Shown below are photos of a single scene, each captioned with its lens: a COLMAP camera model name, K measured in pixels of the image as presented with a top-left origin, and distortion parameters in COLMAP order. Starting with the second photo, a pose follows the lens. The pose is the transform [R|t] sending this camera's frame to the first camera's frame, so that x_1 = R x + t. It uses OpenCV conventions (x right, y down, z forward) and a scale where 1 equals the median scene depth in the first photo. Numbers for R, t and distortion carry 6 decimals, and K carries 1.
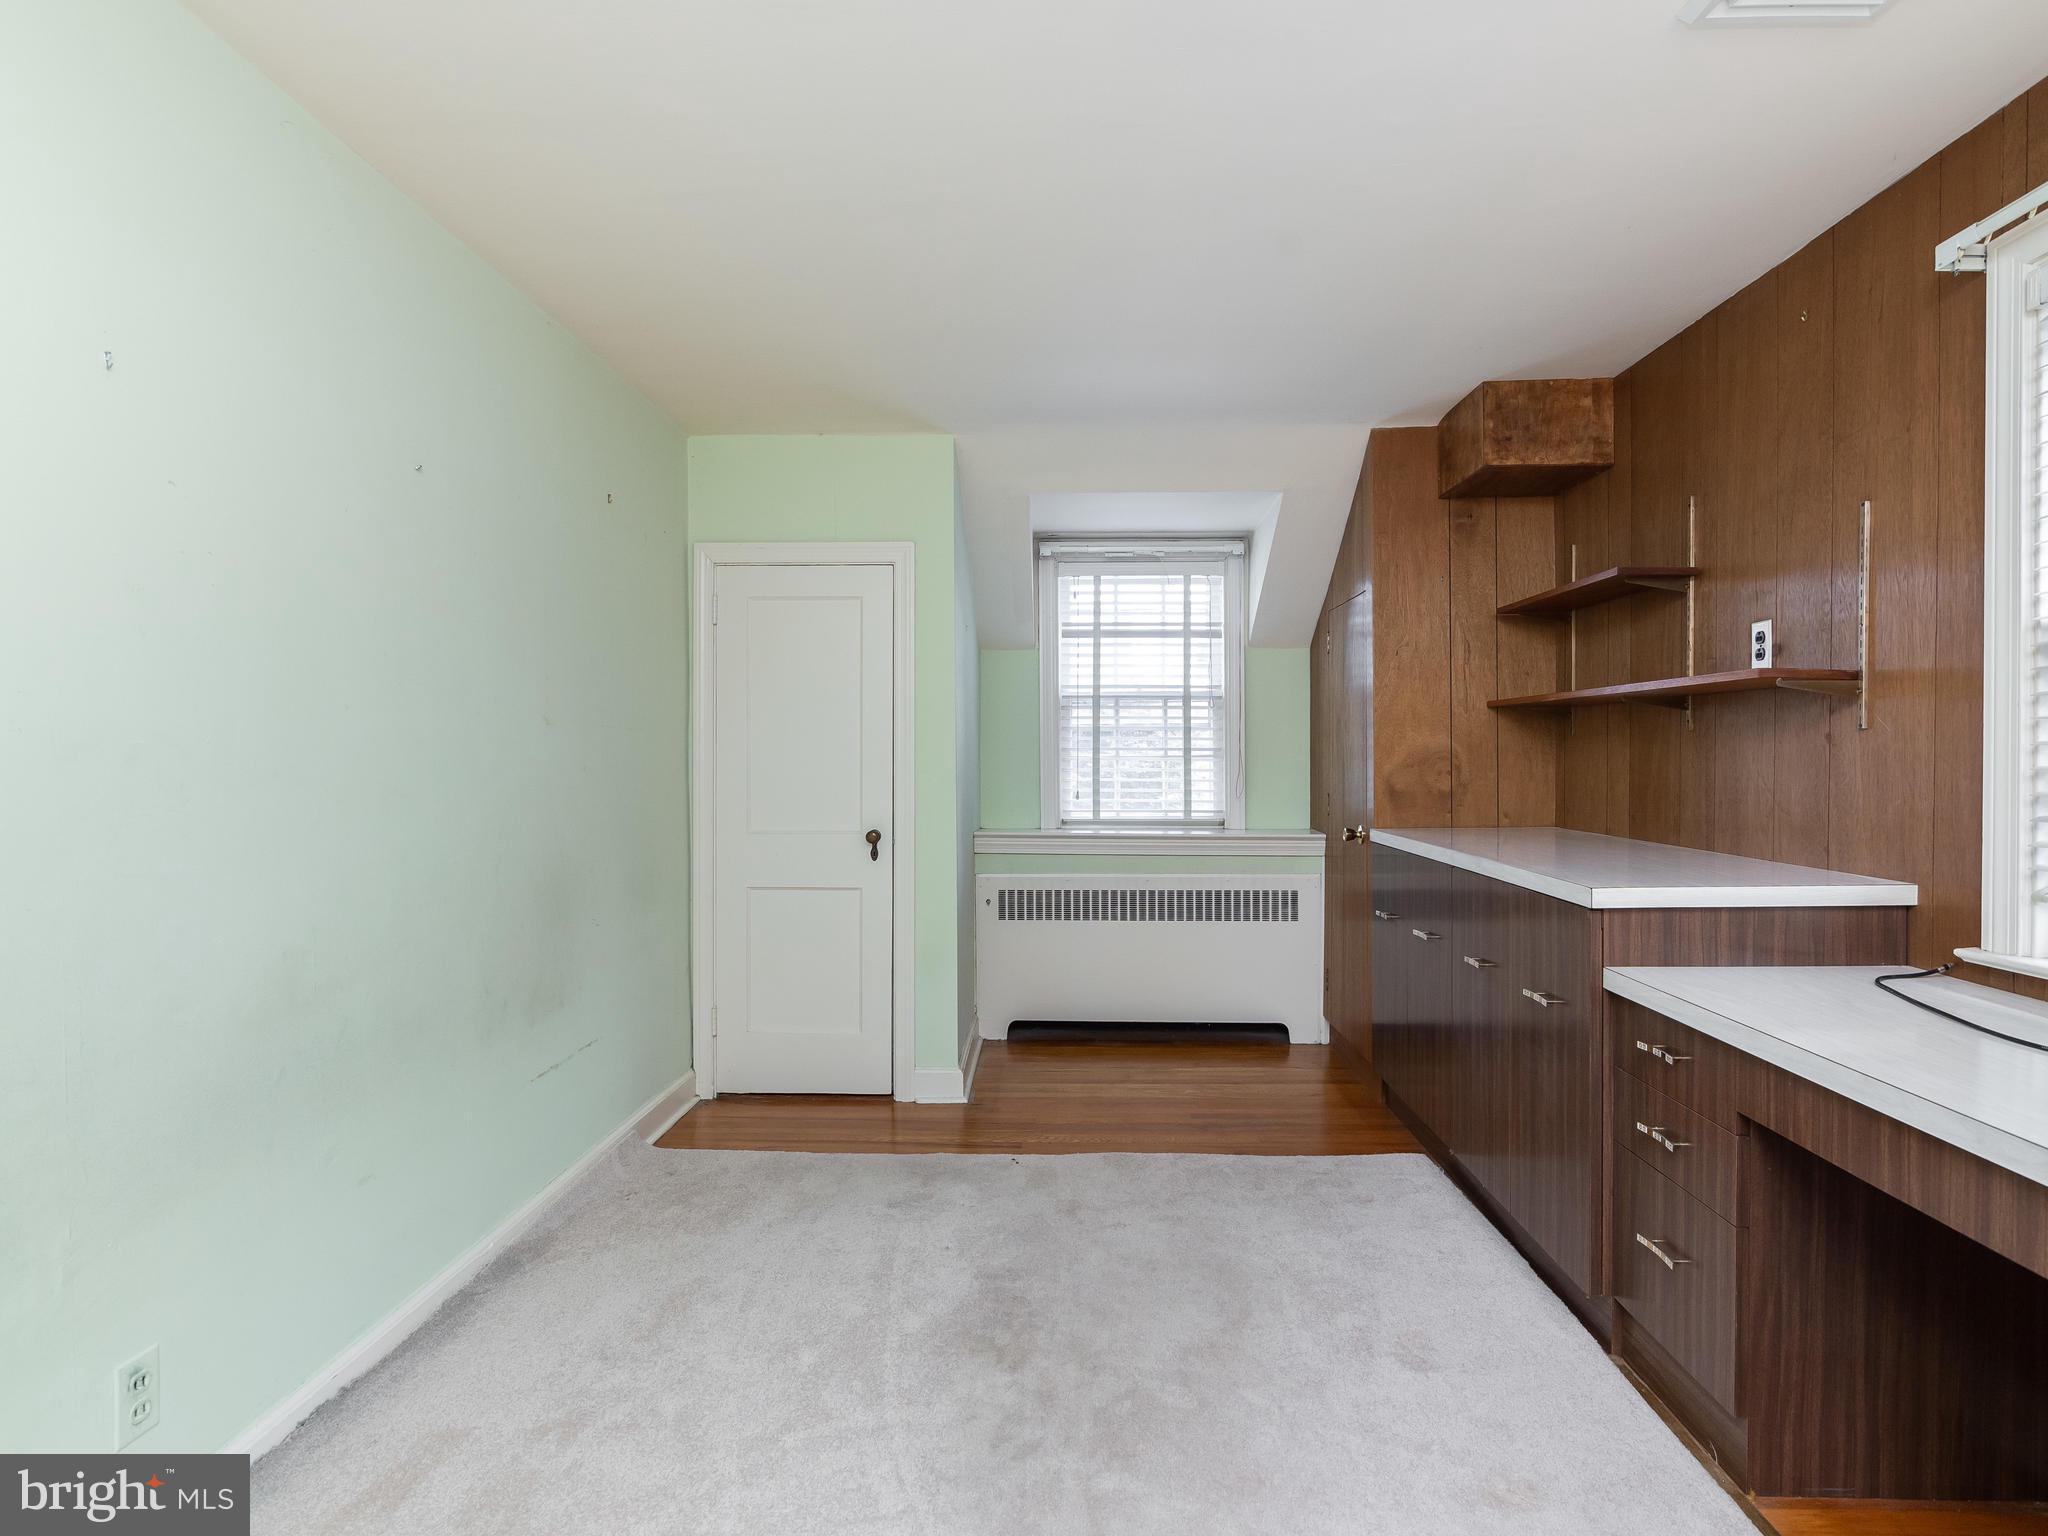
lens RADIAL K [[1089.6, 0, 1040.1], [0, 1089.6, 755.3], [0, 0, 1]] dist [-0.006600, 0.000965]
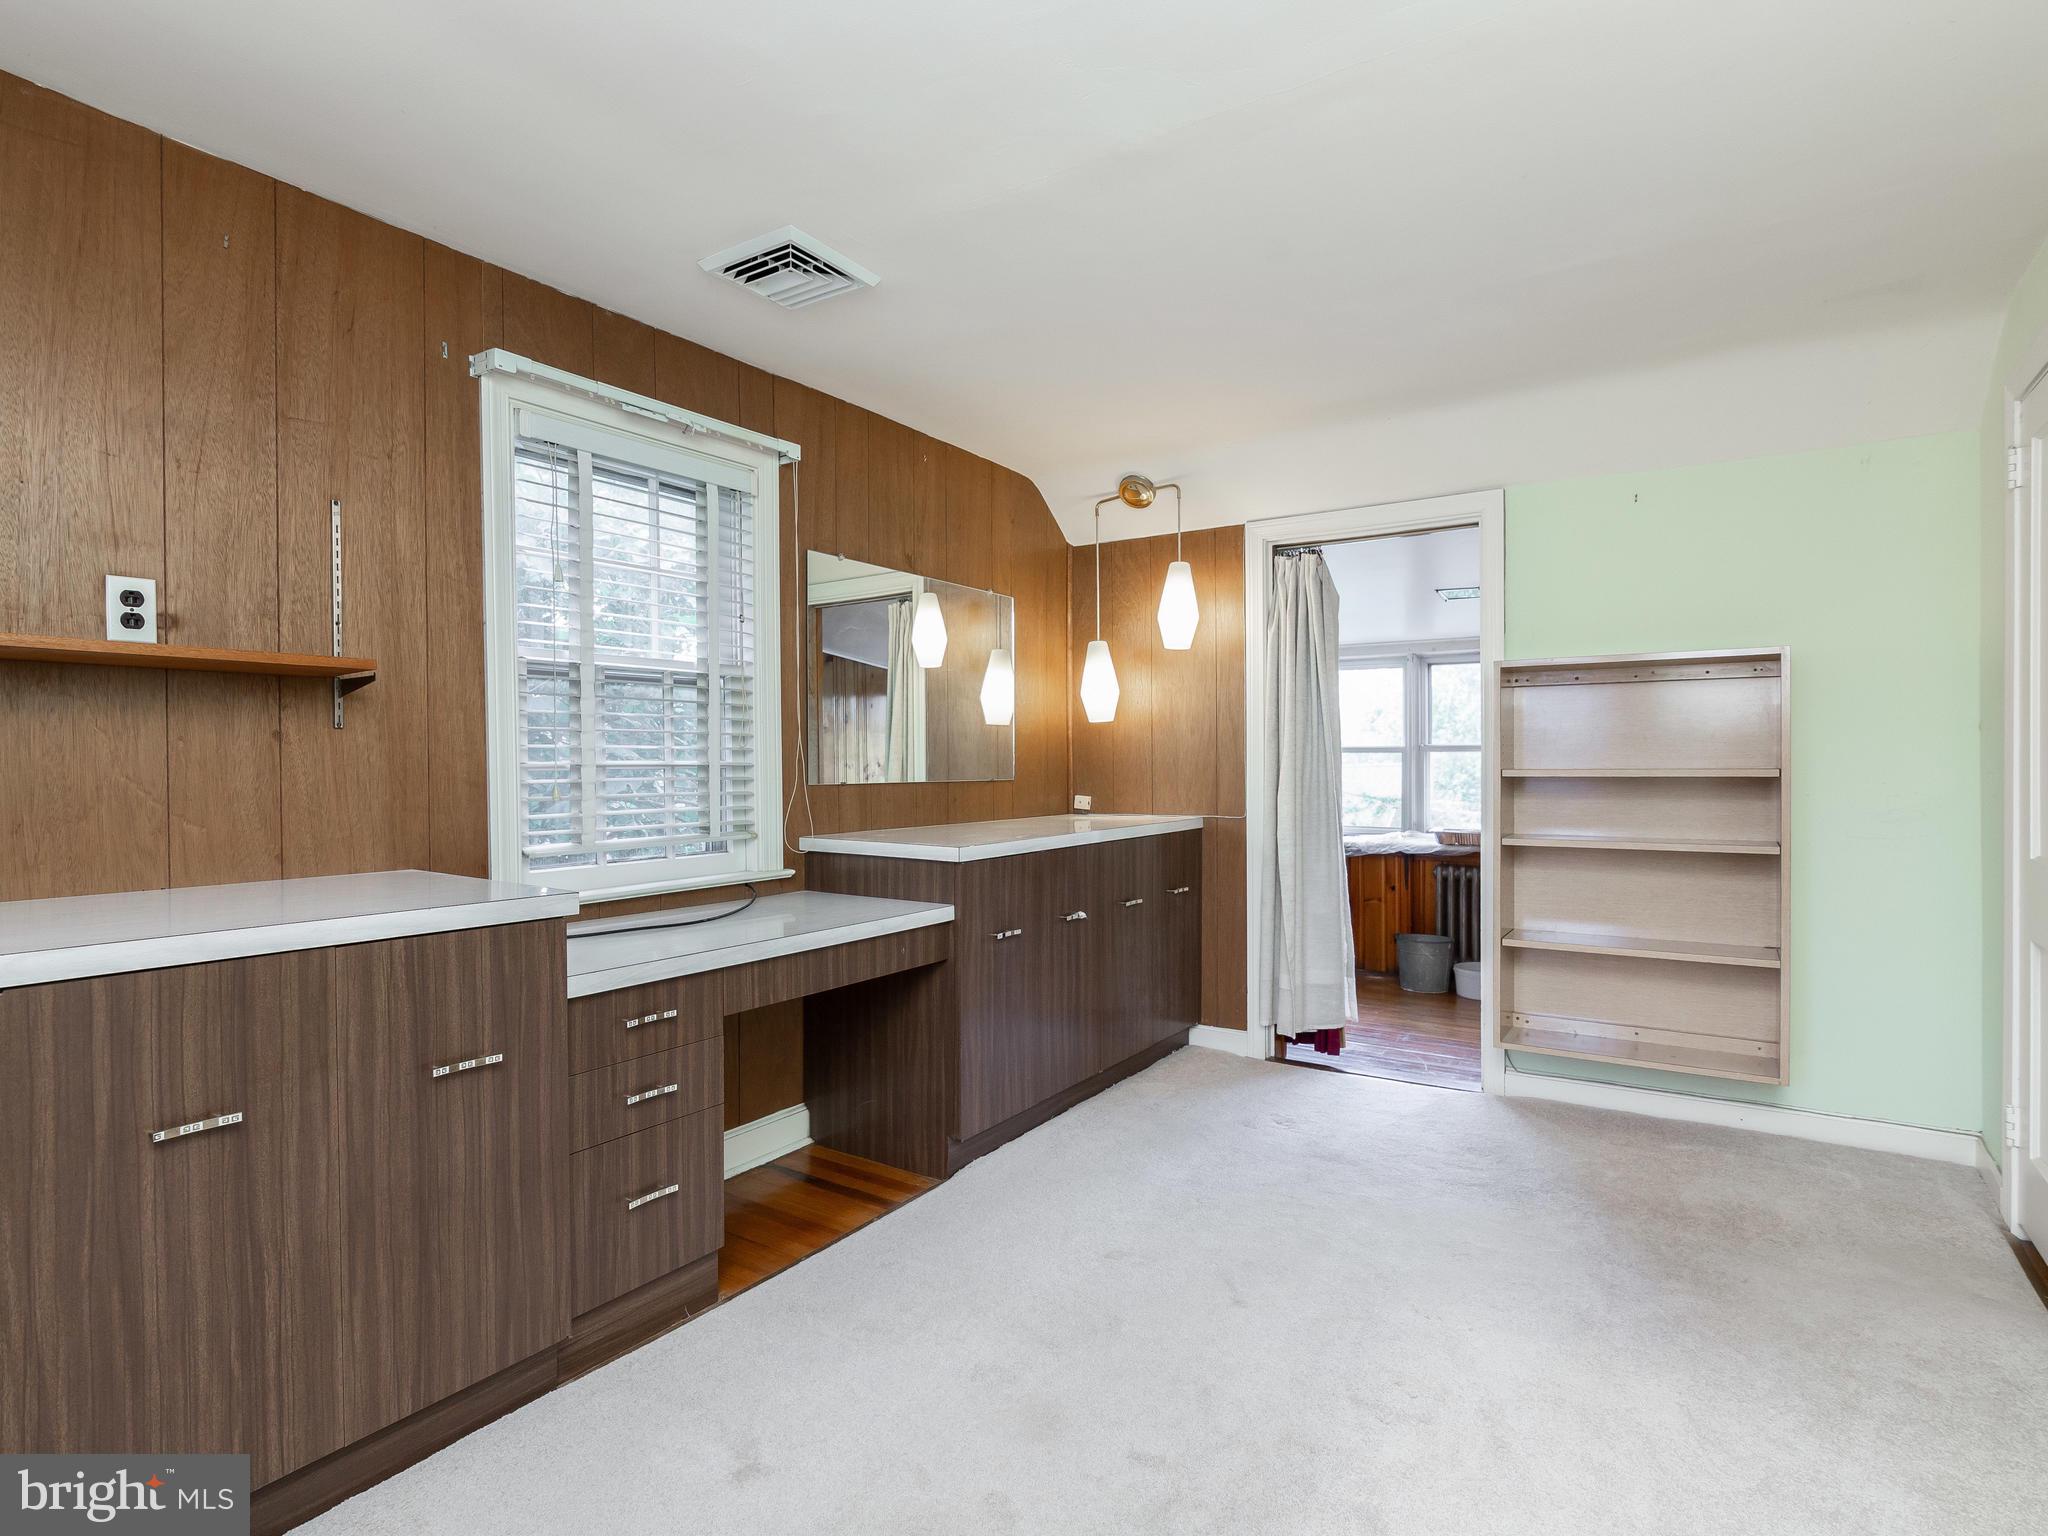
lens RADIAL K [[1089.6, 0, 1022.4], [0, 1089.6, 776.4], [0, 0, 1]] dist [-0.006600, 0.000965]
pose [[-0.854779, 0.001061, 0.518992, -0.259445], [0.007763, 0.999912, 0.010742, 0.011789], [-0.518935, 0.013212, -0.854712, 1.350652]]
